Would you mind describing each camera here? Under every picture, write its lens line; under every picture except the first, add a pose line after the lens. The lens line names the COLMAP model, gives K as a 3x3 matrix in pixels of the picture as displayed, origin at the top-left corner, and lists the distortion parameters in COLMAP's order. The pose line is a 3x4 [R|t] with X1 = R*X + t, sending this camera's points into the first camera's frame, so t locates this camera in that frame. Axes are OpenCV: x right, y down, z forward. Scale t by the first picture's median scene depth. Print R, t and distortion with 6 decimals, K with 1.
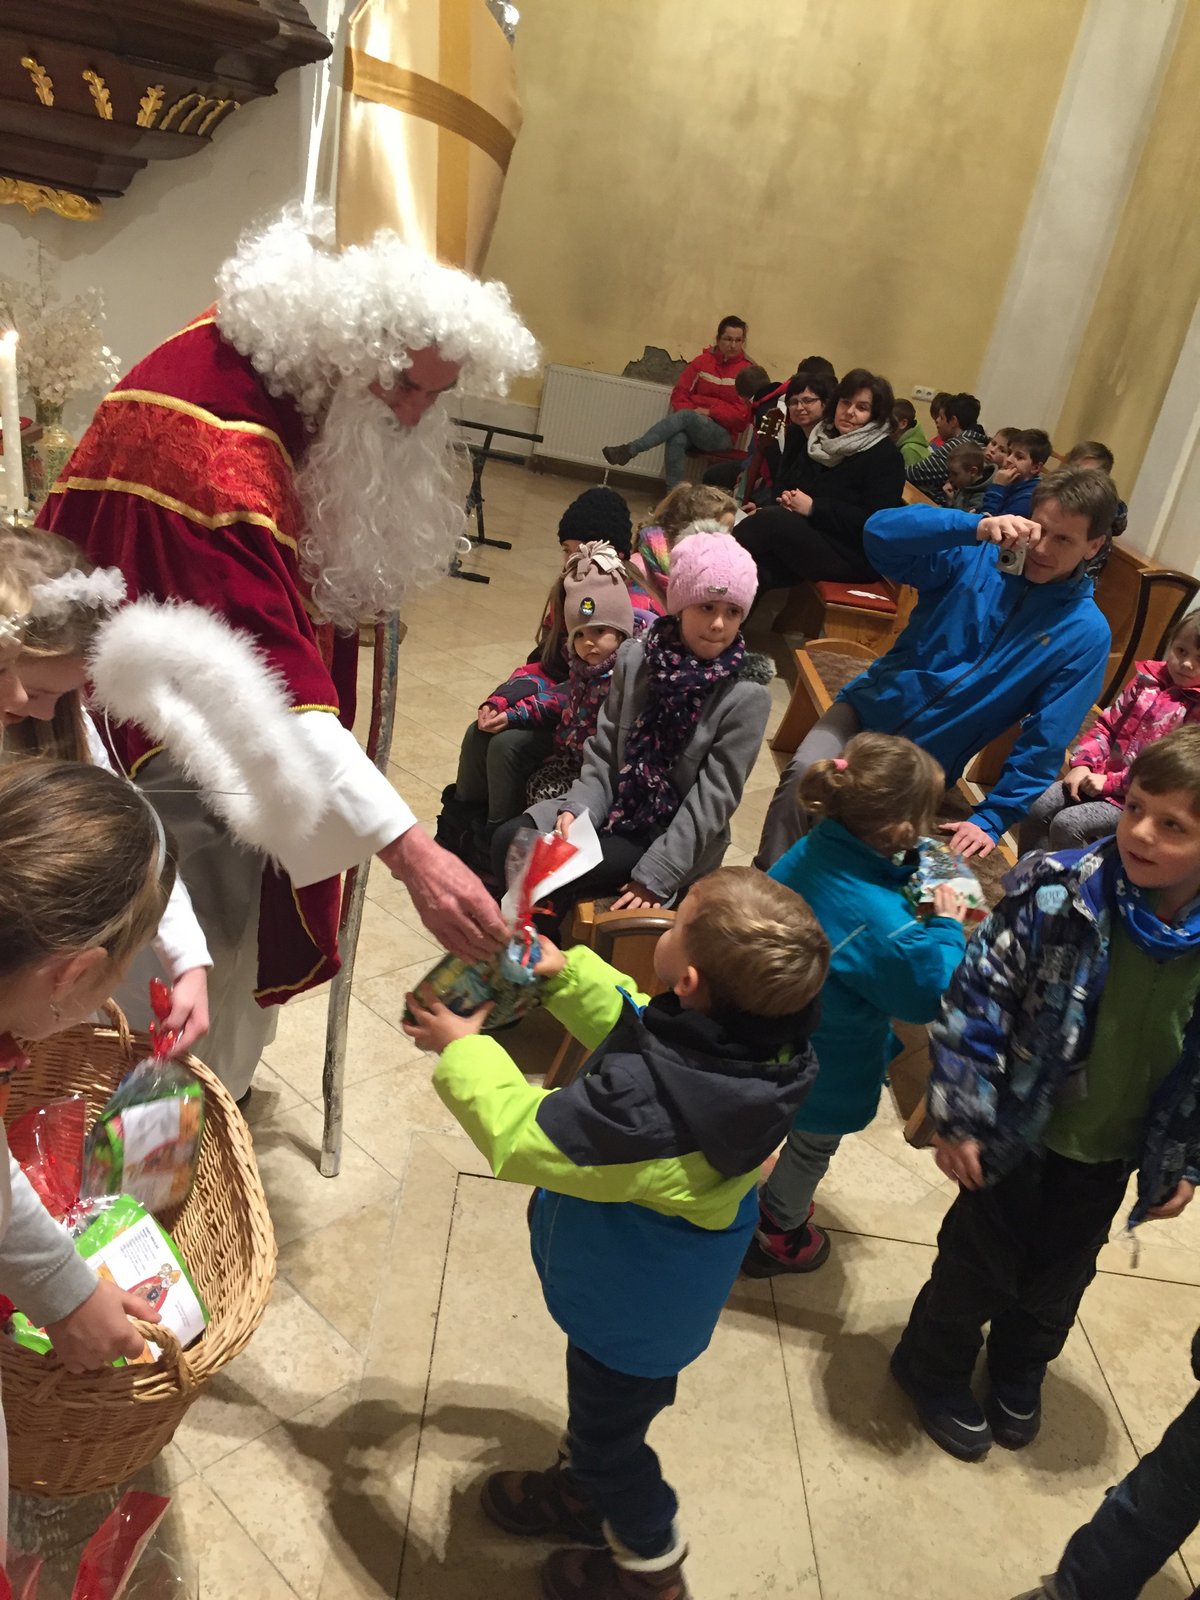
lens RADIAL K [[1368.0, 0, 610.0], [0, 1368.0, 805.7], [0, 0, 1]] dist [0.084742, -0.122296]
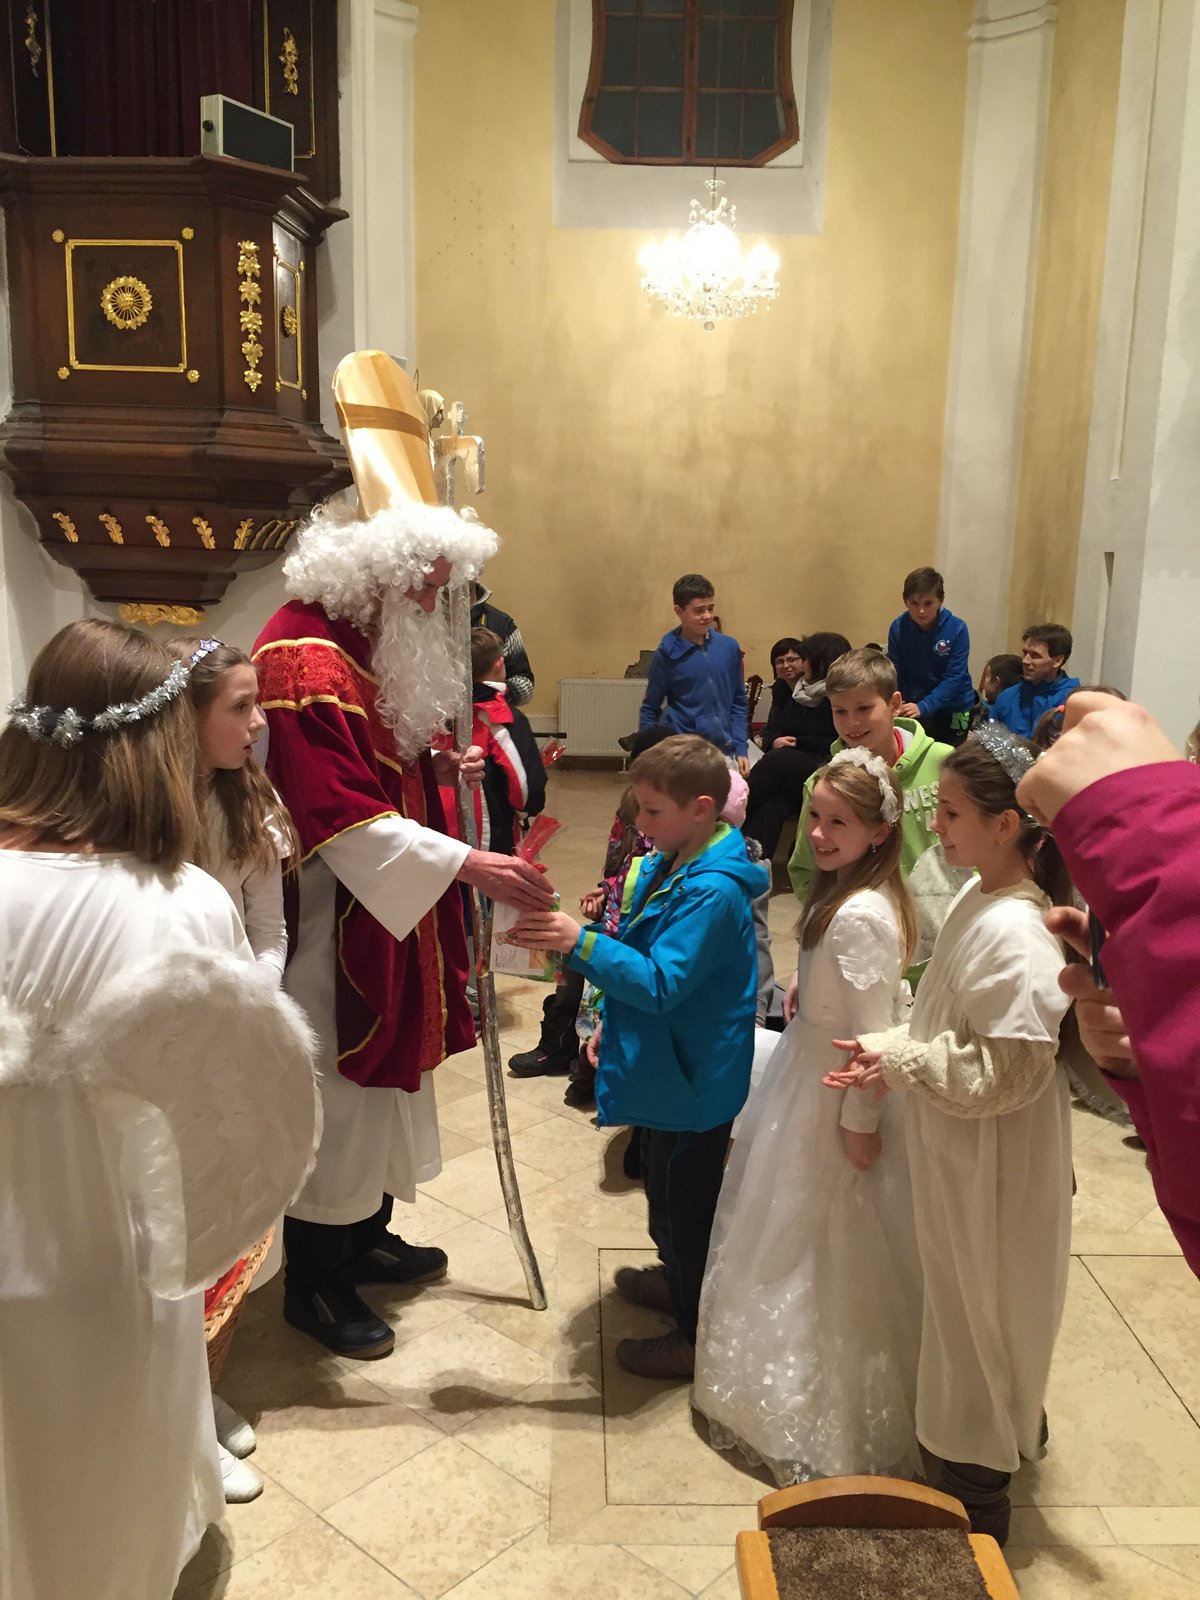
lens RADIAL K [[1368.0, 0, 604.2], [0, 1368.0, 805.1], [0, 0, 1]] dist [0.084742, -0.122296]
pose [[0.986106, -0.164916, -0.019946, -0.005393], [0.156397, 0.962157, -0.223147, 0.080542], [0.055991, 0.216928, 0.974581, -0.180510]]
